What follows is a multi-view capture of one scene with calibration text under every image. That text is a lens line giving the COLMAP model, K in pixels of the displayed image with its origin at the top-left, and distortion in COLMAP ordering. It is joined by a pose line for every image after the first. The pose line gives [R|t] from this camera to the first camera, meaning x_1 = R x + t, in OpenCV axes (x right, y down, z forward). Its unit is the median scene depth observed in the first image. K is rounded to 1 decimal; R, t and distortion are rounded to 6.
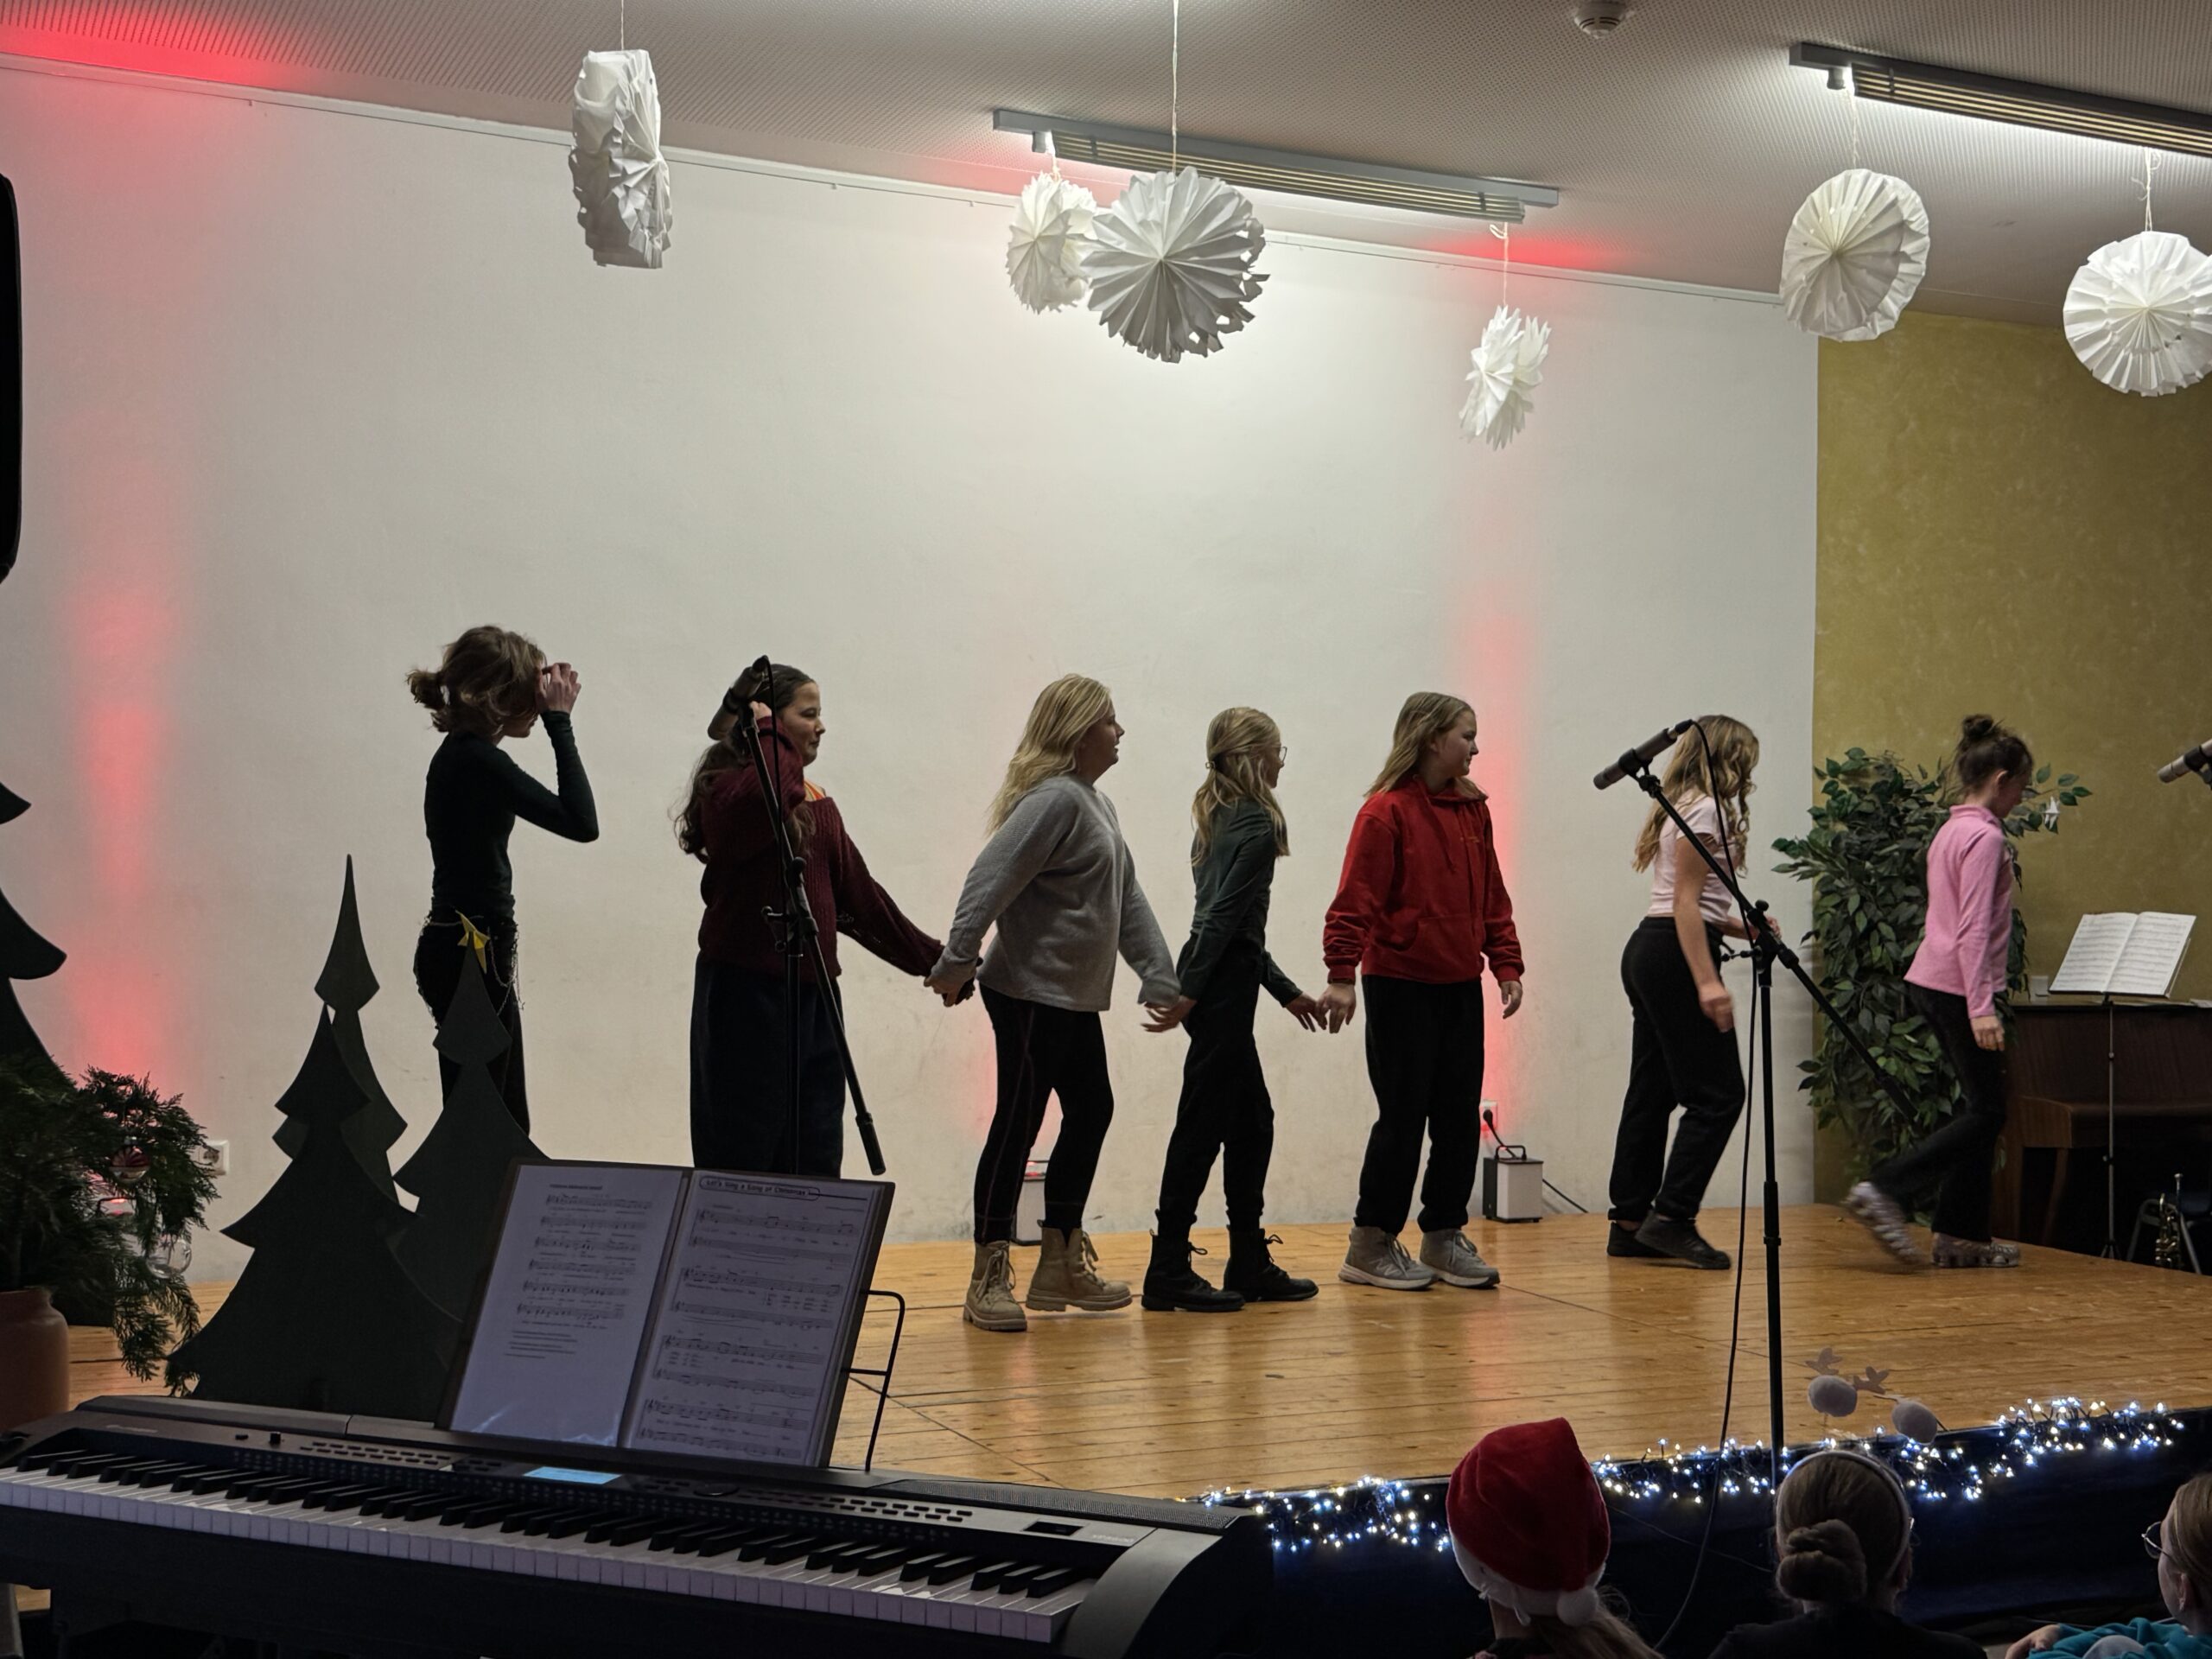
lens RADIAL K [[2653.7, 0, 1106.0], [0, 2653.7, 829.5], [0, 0, 1]] dist [0.241989, -0.596224]
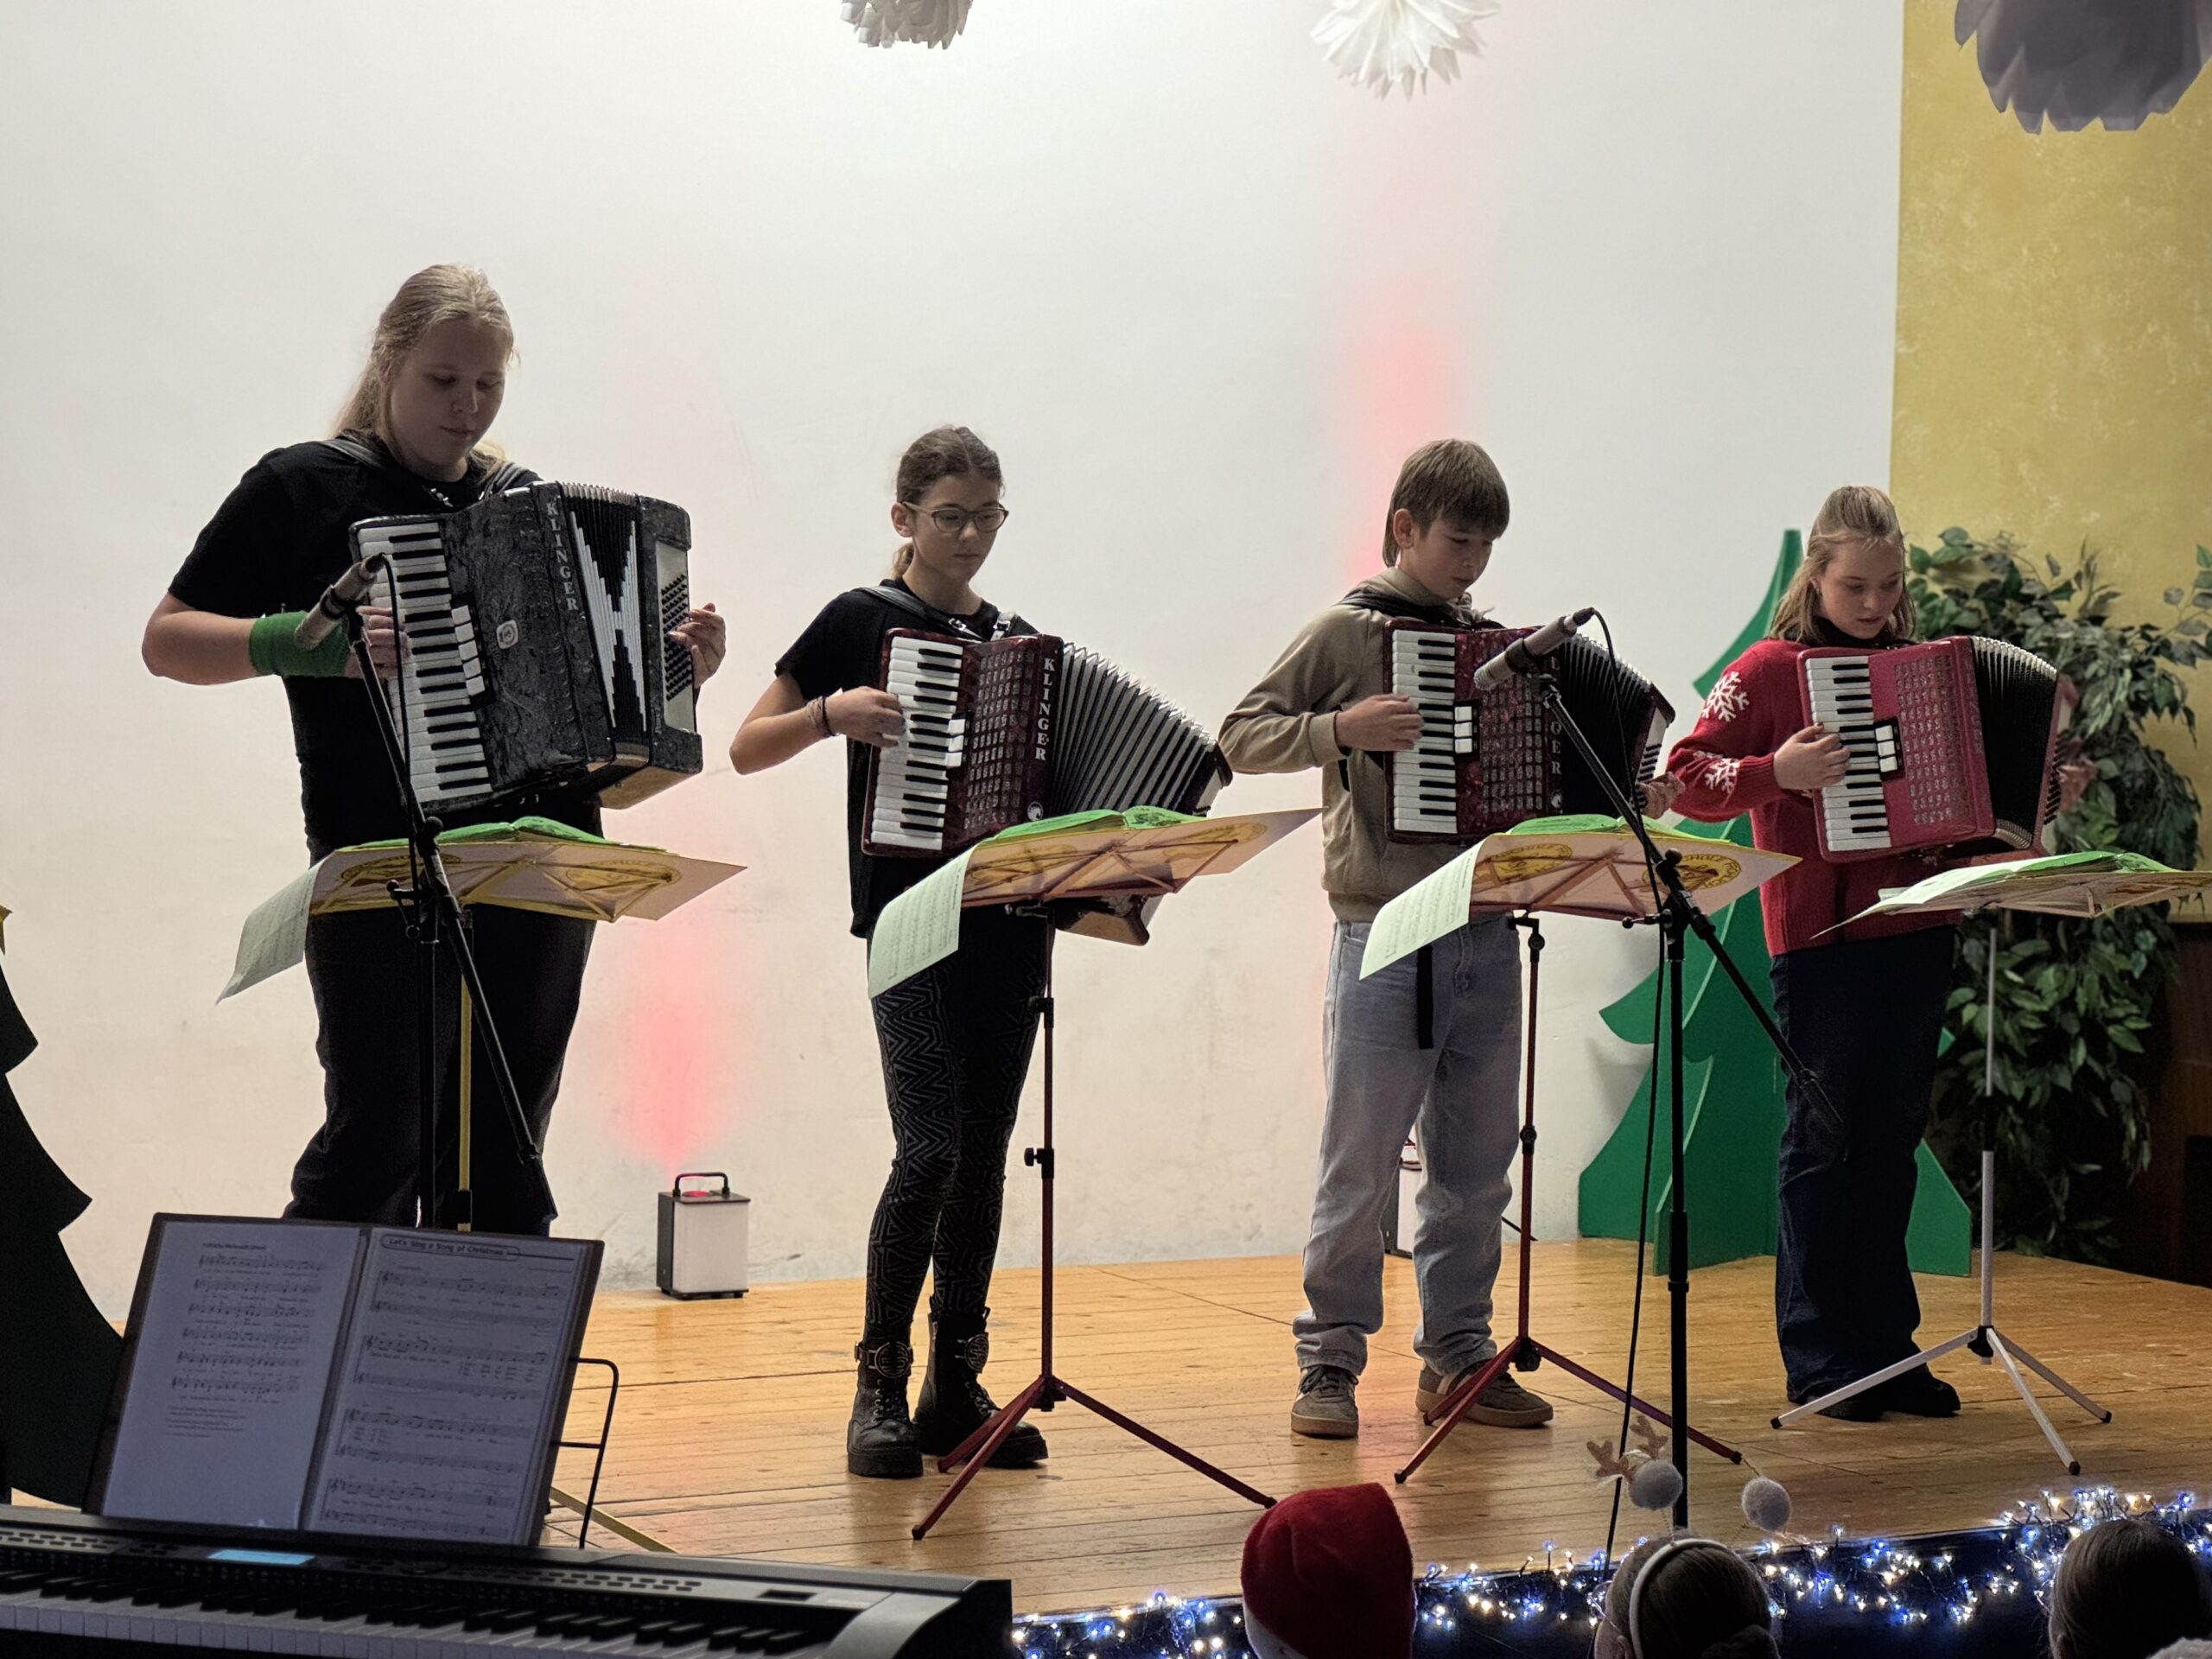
lens RADIAL K [[4976.0, 0, 1106.0], [0, 4976.0, 829.5], [0, 0, 1]] dist [0.277146, 0.058335]
pose [[0.997877, -0.001439, 0.065117, -0.011634], [-0.002638, 0.998043, 0.062483, -0.069030], [-0.065080, -0.062522, 0.995920, -0.421255]]
